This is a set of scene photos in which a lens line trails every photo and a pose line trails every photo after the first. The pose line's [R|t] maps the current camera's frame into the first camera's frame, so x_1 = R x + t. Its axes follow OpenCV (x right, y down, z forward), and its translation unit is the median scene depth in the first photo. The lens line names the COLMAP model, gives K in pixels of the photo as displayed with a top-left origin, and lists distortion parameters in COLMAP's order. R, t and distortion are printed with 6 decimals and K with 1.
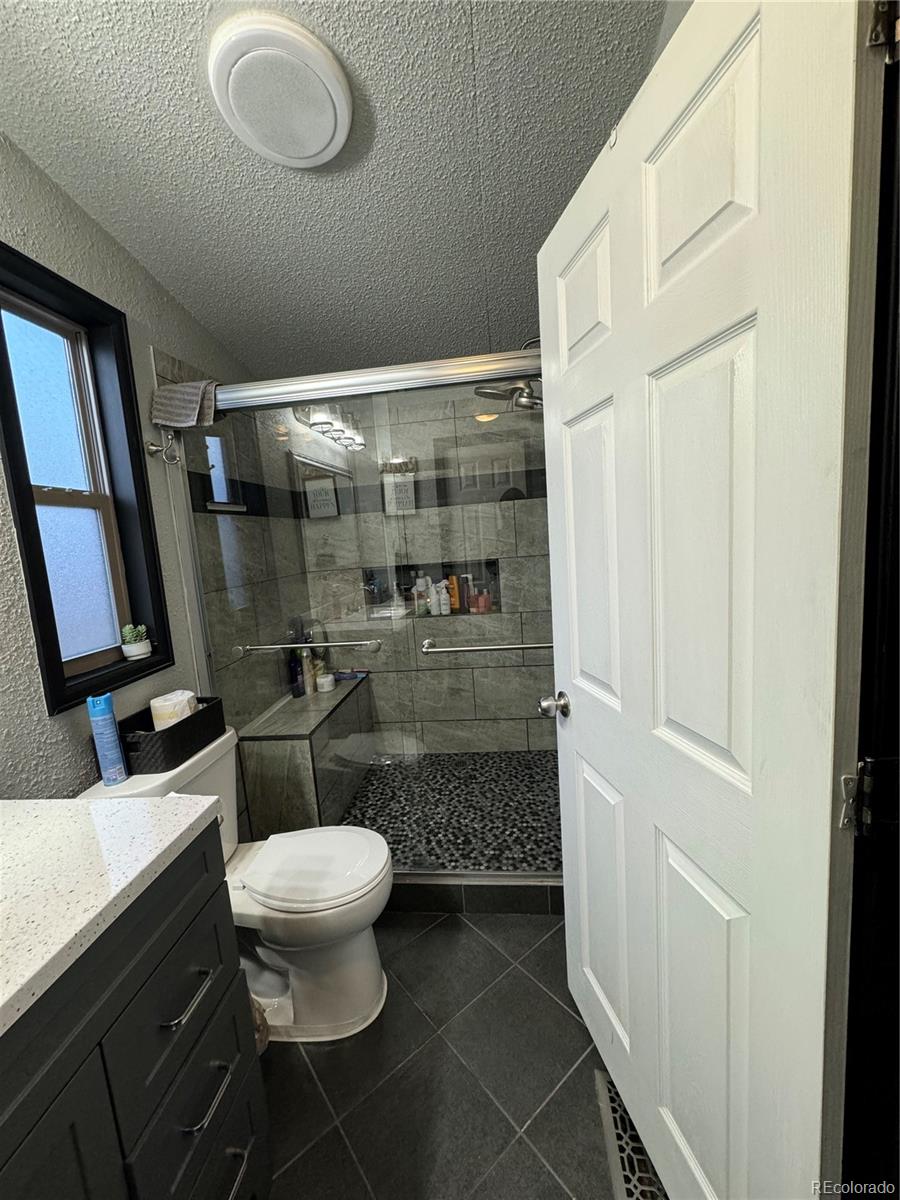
lens RADIAL K [[478.8, 0, 451.2], [0, 478.8, 597.9], [0, 0, 1]] dist [-0.000476, -0.000022]
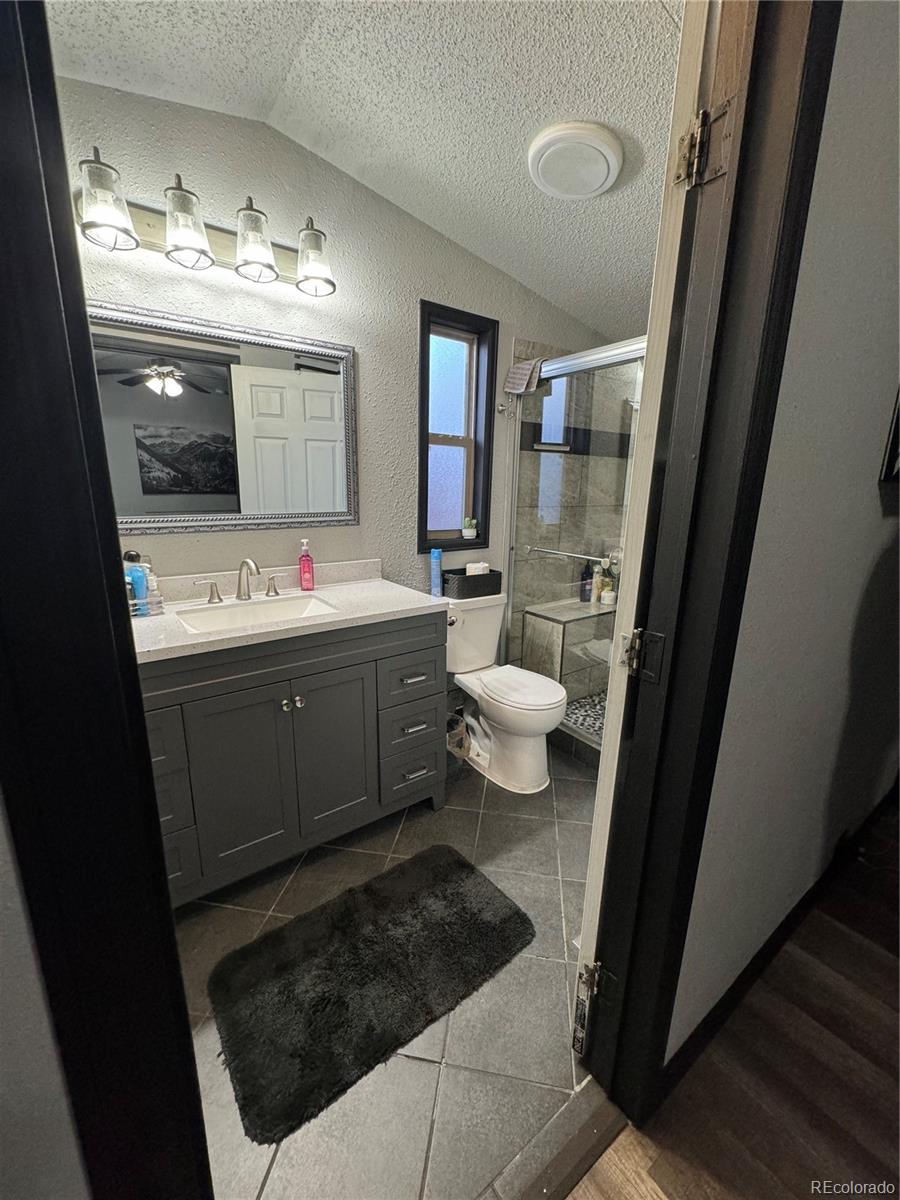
lens RADIAL K [[478.8, 0, 451.2], [0, 478.8, 597.9], [0, 0, 1]] dist [-0.000476, -0.000022]
pose [[0.665339, 0.255966, -0.701288, 0.526759], [-0.162623, 0.966518, 0.198486, 0.003047], [0.728613, -0.018015, 0.684688, -0.200994]]
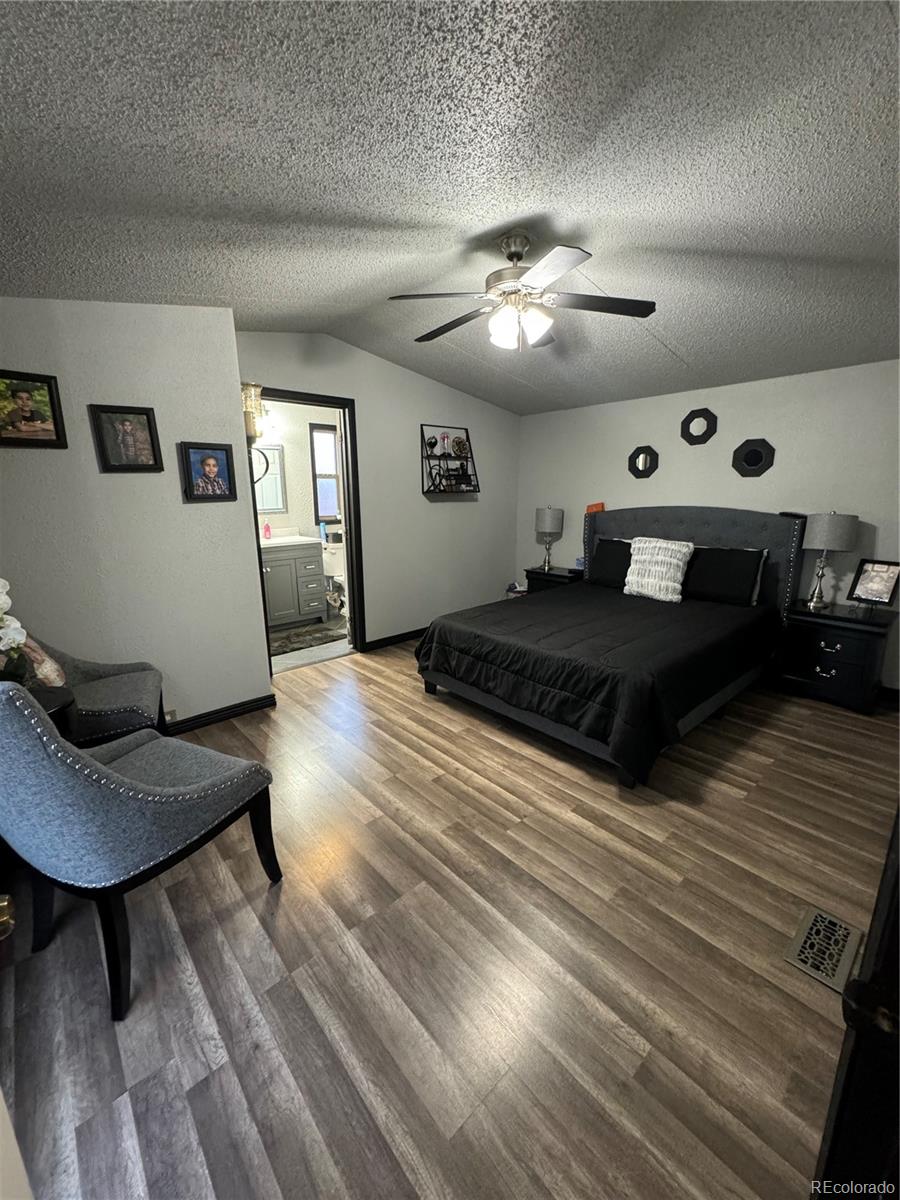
lens RADIAL K [[478.8, 0, 451.2], [0, 478.8, 597.9], [0, 0, 1]] dist [-0.000476, -0.000022]
pose [[0.747194, 0.213069, -0.629525, 2.413881], [-0.130702, 0.975828, 0.175146, -0.043981], [0.651627, -0.048588, 0.756982, -1.263156]]
